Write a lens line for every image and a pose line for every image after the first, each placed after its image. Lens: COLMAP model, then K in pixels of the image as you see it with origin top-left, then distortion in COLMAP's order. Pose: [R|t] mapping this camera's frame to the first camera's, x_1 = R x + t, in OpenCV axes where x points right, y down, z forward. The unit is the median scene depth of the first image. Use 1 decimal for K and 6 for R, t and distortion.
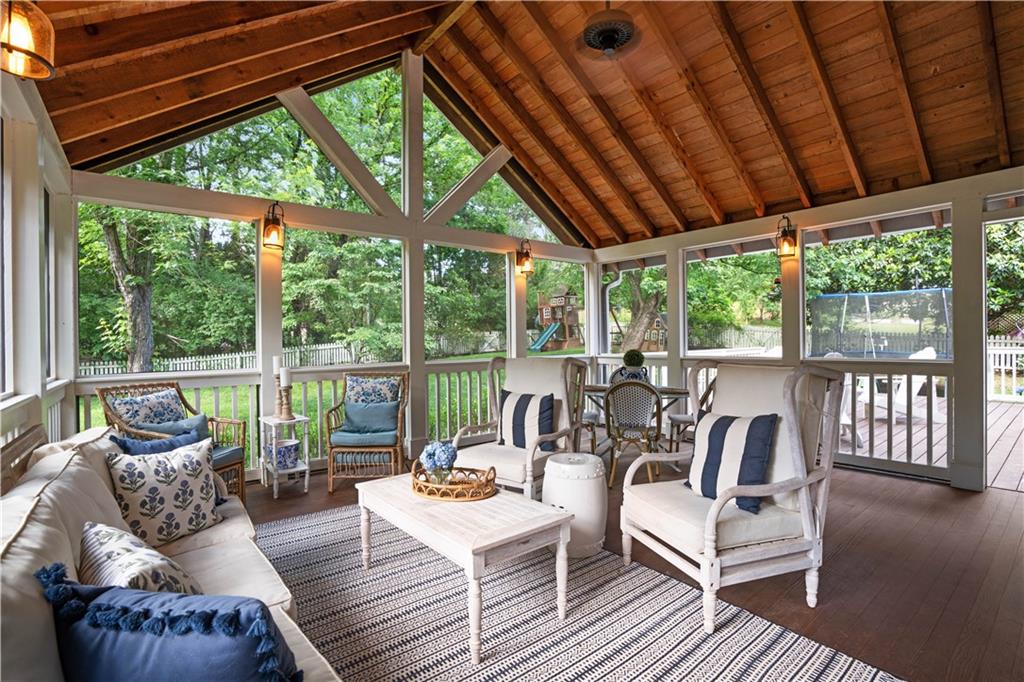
lens RADIAL K [[461.2, 0, 512.0], [0, 461.2, 341.0], [0, 0, 1]] dist [0.002391, 0.001117]
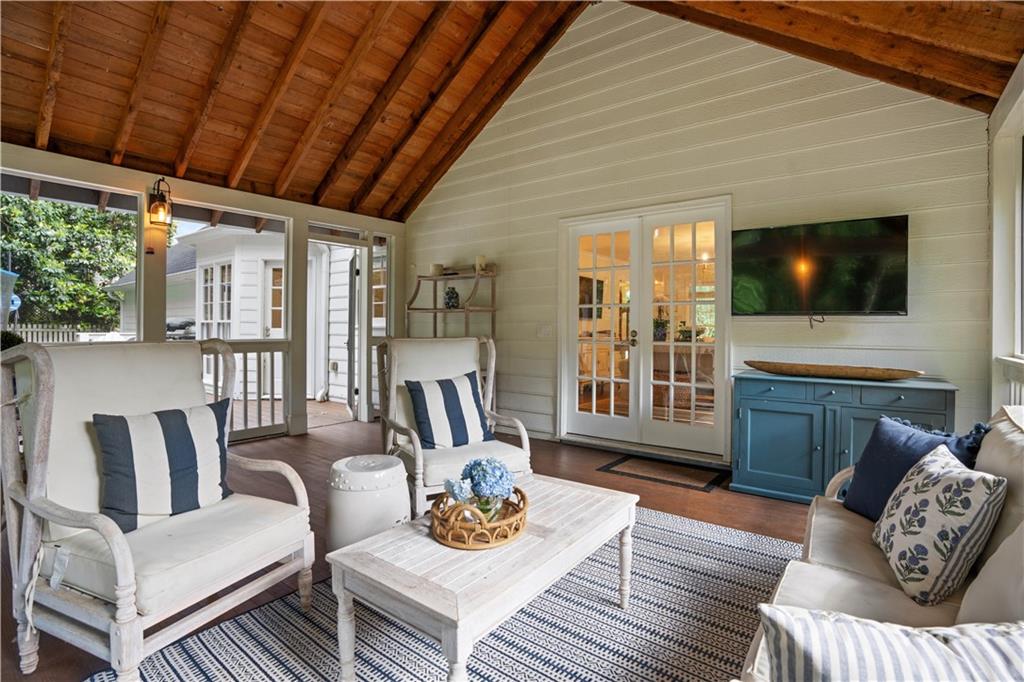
lens RADIAL K [[481.2, 0, 516.4], [0, 481.2, 331.5], [0, 0, 1]] dist [-0.002266, -0.000194]
pose [[-0.218524, -0.003726, 0.975825, -0.143908], [0.003906, 0.999981, 0.004693, 0.004090], [-0.975824, 0.004837, -0.218505, 0.186580]]
